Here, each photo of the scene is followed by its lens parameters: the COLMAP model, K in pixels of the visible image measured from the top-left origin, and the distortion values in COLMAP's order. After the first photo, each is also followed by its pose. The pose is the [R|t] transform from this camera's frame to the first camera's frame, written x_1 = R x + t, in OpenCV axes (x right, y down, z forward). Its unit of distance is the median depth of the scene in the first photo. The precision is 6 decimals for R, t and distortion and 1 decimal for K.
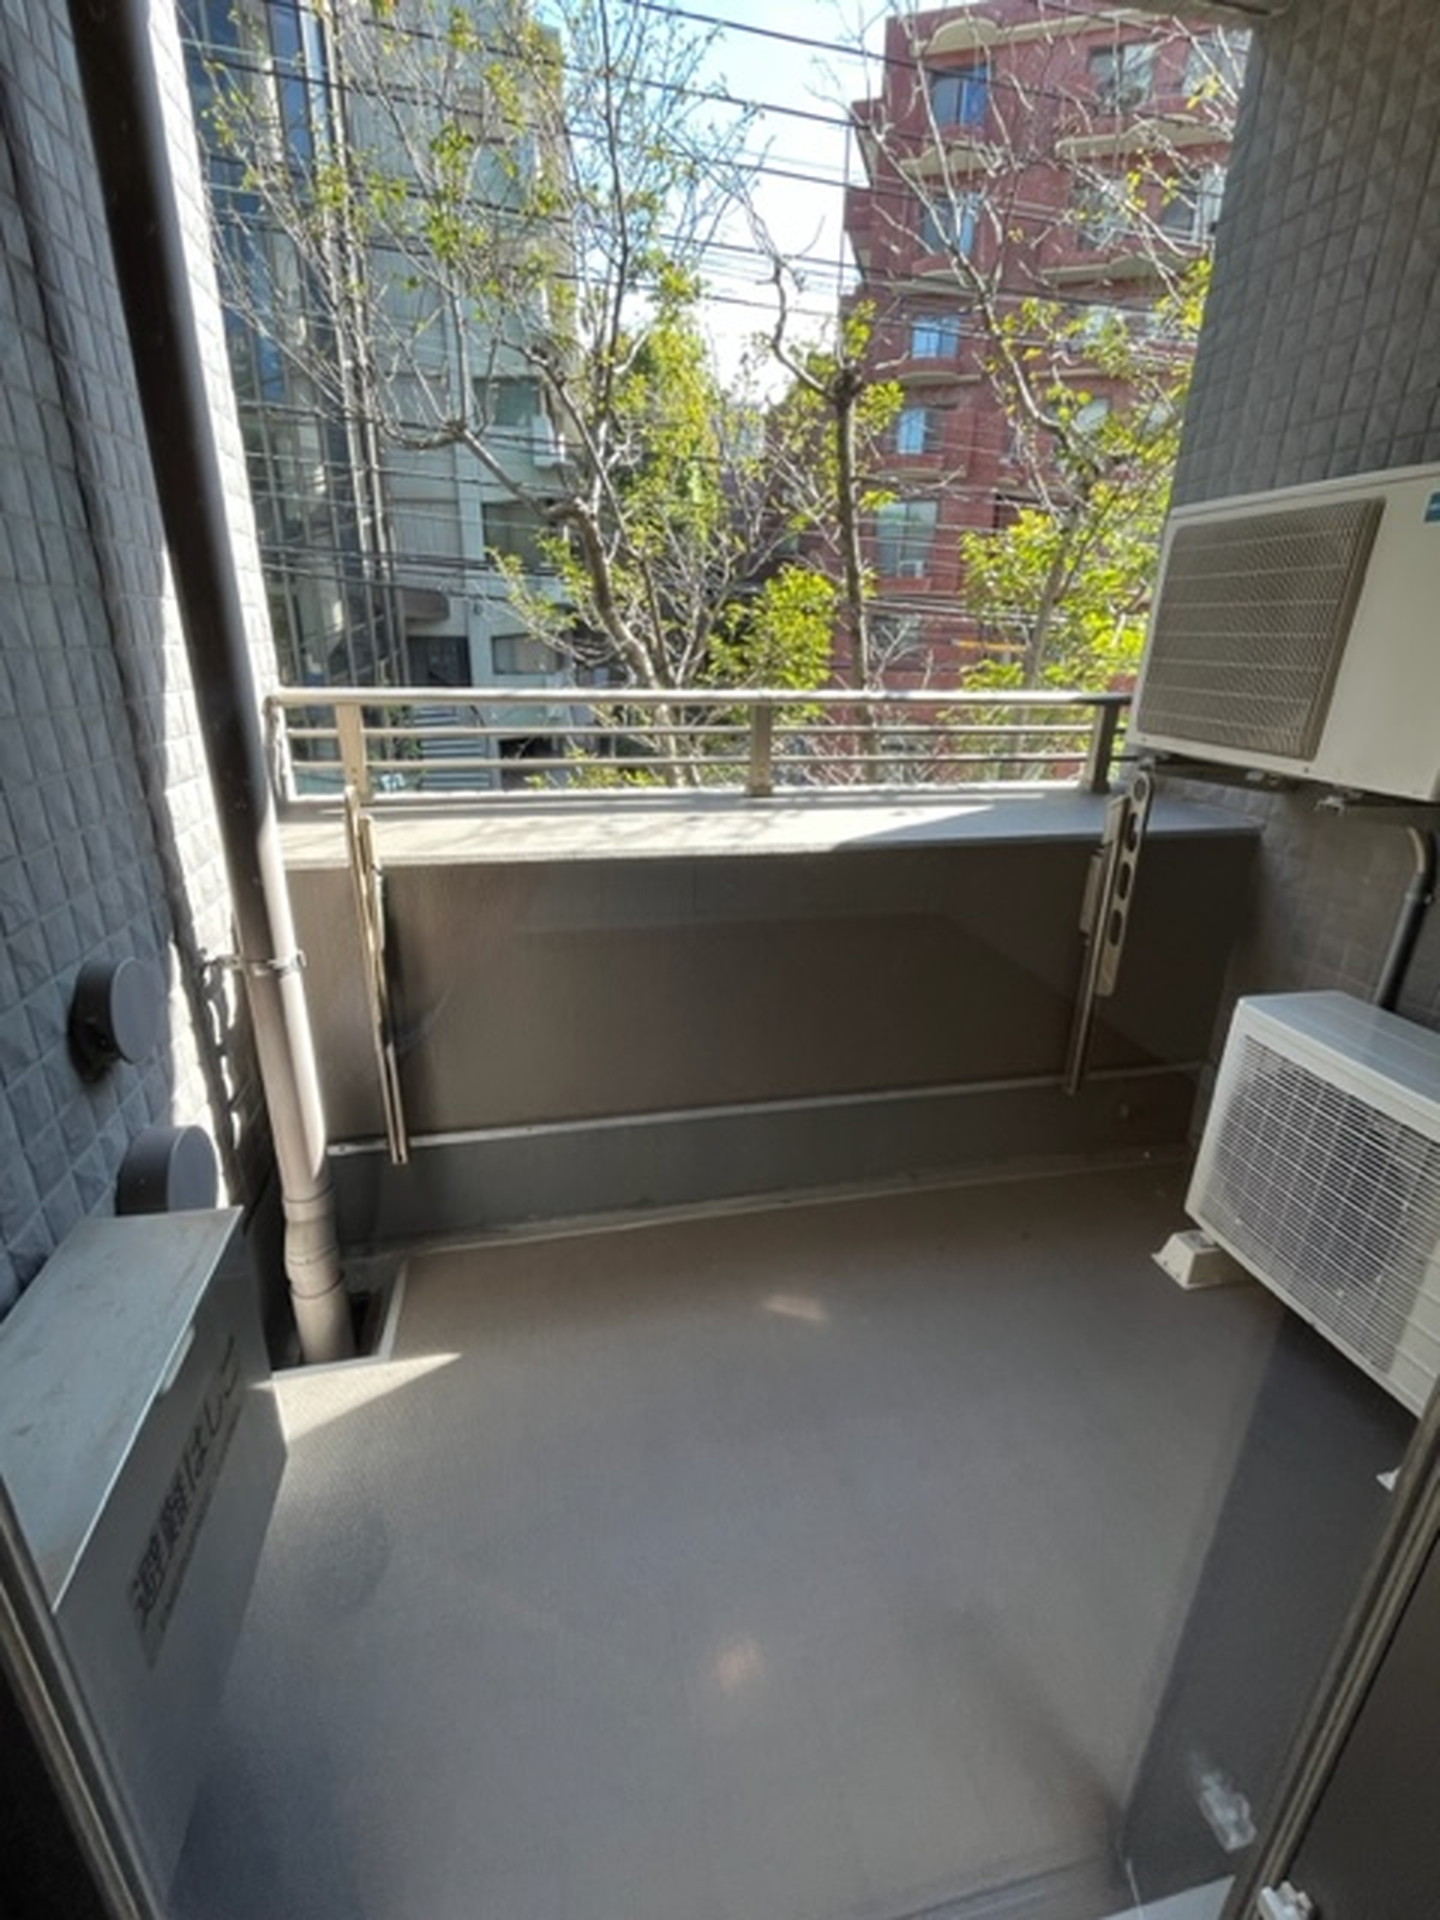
lens RADIAL K [[863.0, 0, 709.4], [0, 863.0, 955.4], [0, 0, 1]] dist [0.004486, -0.000191]
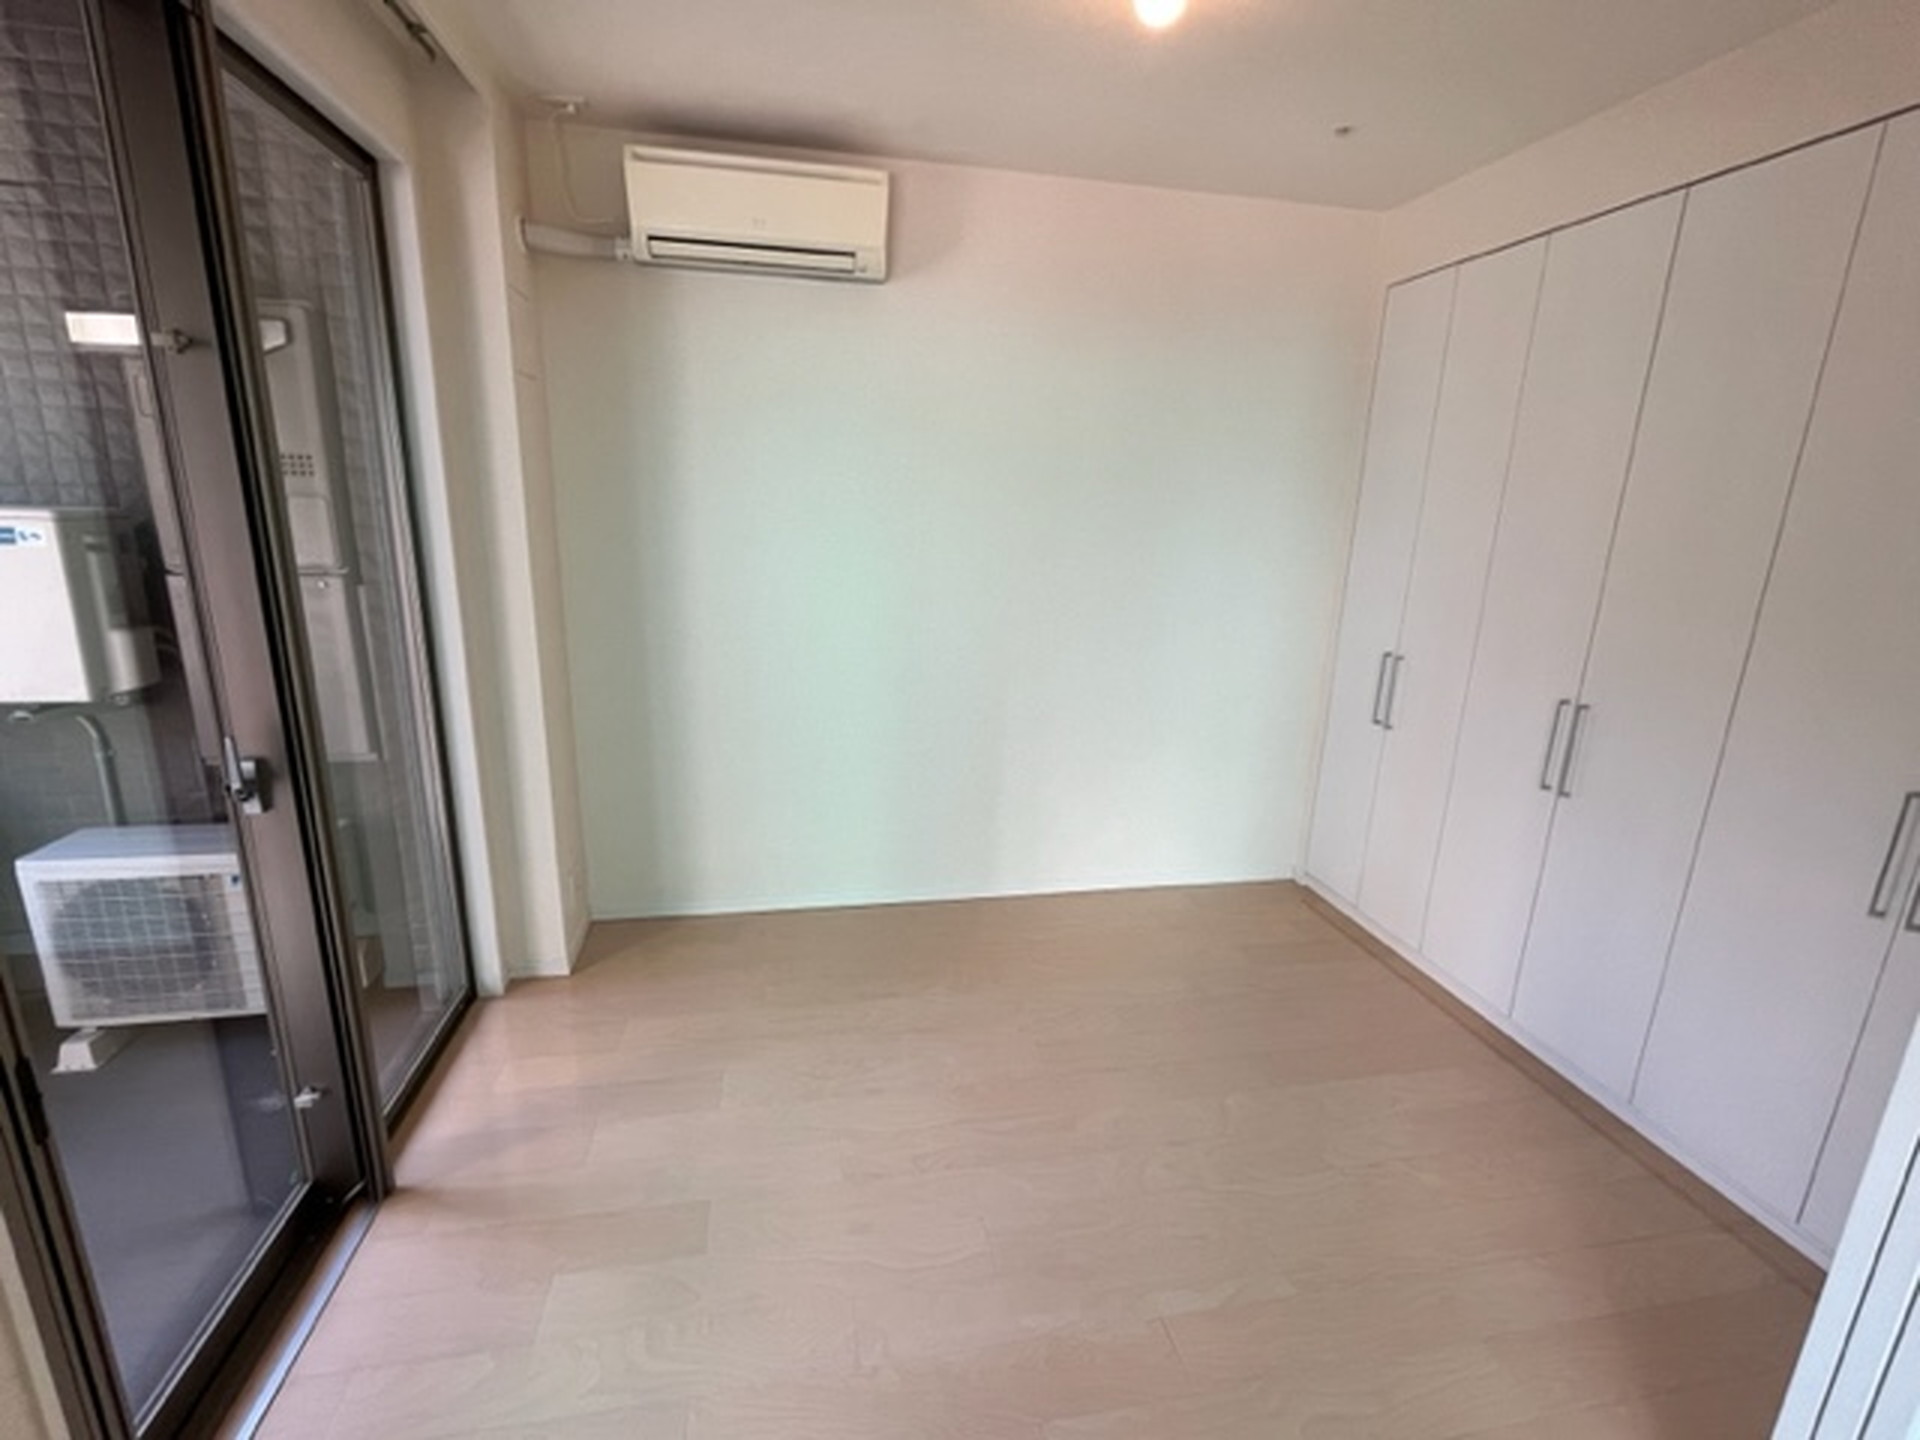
lens RADIAL K [[863.0, 0, 958.8], [0, 863.0, 708.9], [0, 0, 1]] dist [0.004486, -0.000191]
pose [[0.004151, -0.261886, 0.965090, -0.597477], [0.321776, 0.914119, 0.246671, -0.027104], [-0.946807, 0.309519, 0.088063, -0.561276]]
